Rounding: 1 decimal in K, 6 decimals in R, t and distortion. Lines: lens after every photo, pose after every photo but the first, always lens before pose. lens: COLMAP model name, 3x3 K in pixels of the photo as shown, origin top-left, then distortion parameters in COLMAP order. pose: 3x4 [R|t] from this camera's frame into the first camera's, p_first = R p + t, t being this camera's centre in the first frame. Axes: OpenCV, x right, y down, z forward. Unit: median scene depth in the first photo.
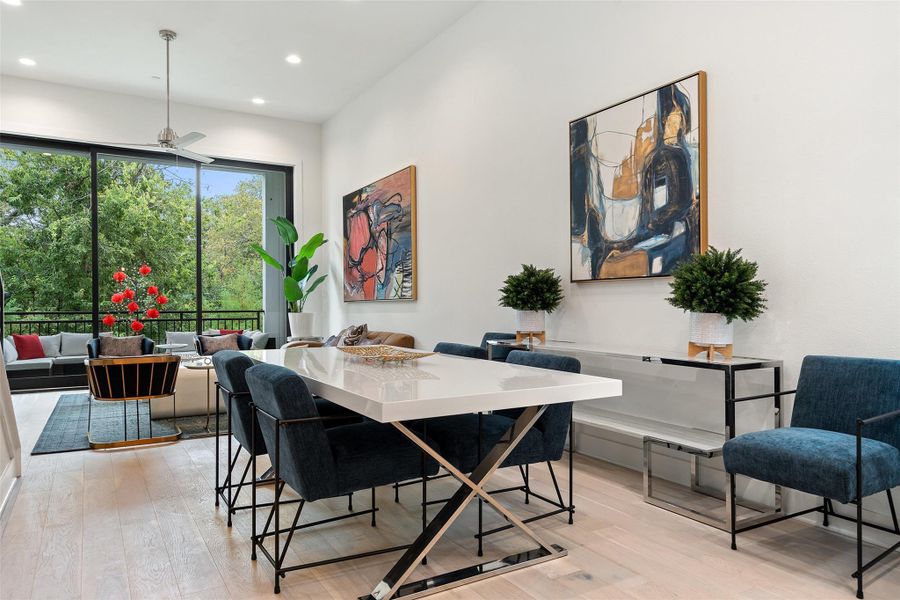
lens RADIAL K [[592.1, 0, 448.5], [0, 592.1, 301.8], [0, 0, 1]] dist [-0.001026, 0.000666]
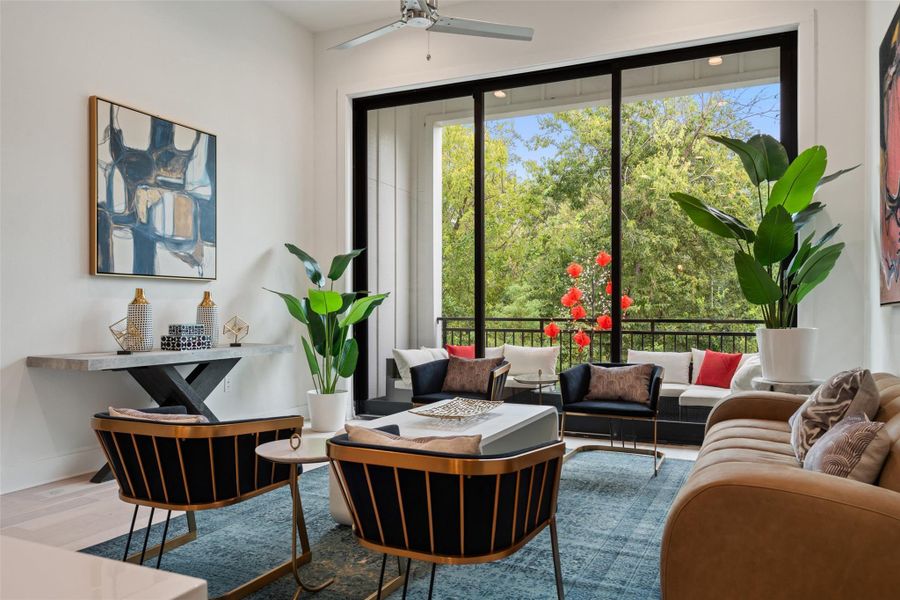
lens RADIAL K [[670.0, 0, 443.3], [0, 670.0, 306.9], [0, 0, 1]] dist [-0.001064, 0.002448]
pose [[0.558333, 0.001104, -0.829616, 0.040238], [0.000814, 0.999998, 0.001878, 0.000195], [0.829617, -0.001724, 0.558331, 0.513923]]
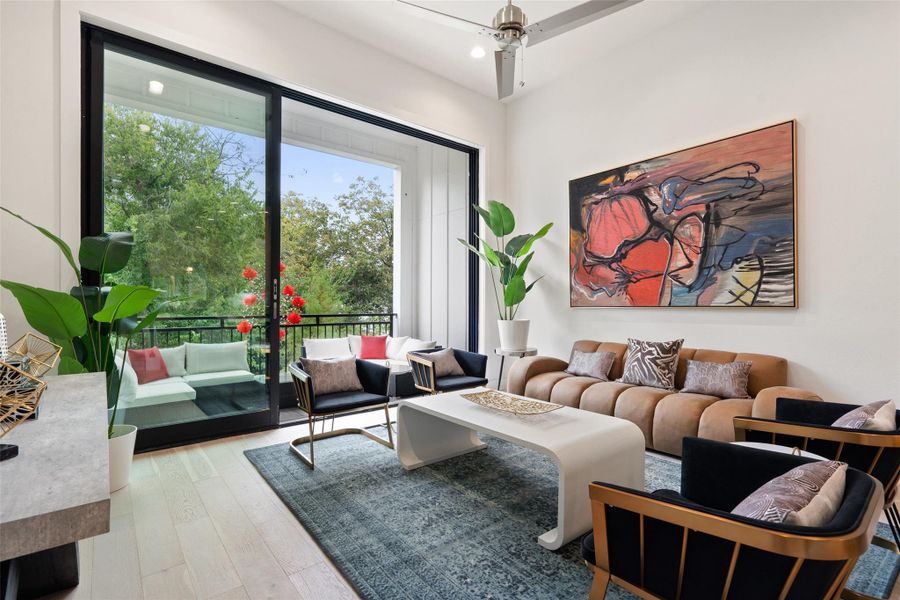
lens RADIAL K [[416.2, 0, 450.0], [0, 416.2, 300.0], [0, 0, 1]] dist [0.000069, 0.000680]
pose [[0.989507, 0.008530, 0.144233, -0.447830], [-0.008036, 0.999960, -0.004013, -0.006685], [-0.144262, 0.002812, 0.989536, 0.466928]]
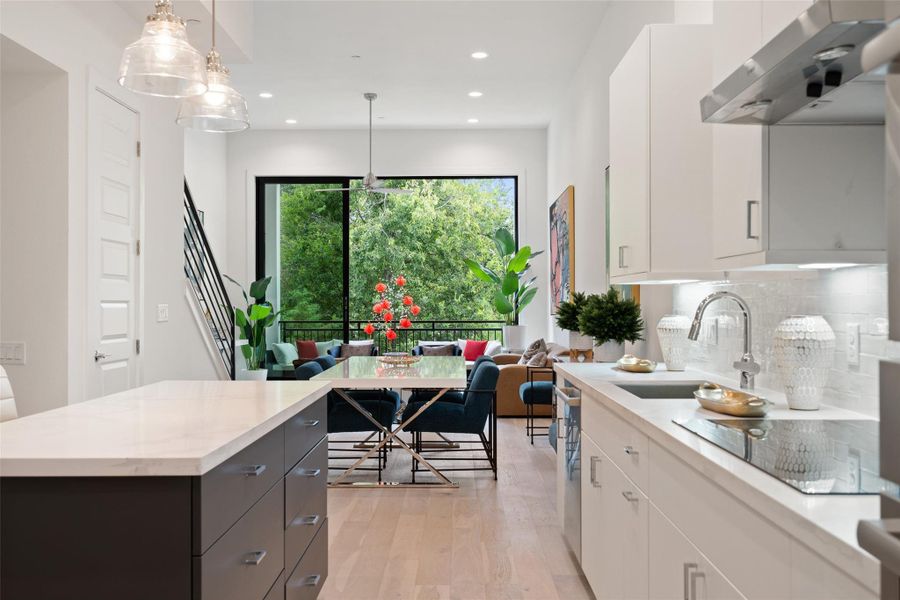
lens RADIAL K [[879.5, 0, 451.1], [0, 879.5, 271.9], [0, 0, 1]] dist [0.010468, 0.005900]
pose [[0.852032, -0.017060, -0.523212, 0.463157], [0.000639, 0.999502, -0.031550, -0.026388], [0.523489, 0.026548, 0.851618, -0.337090]]
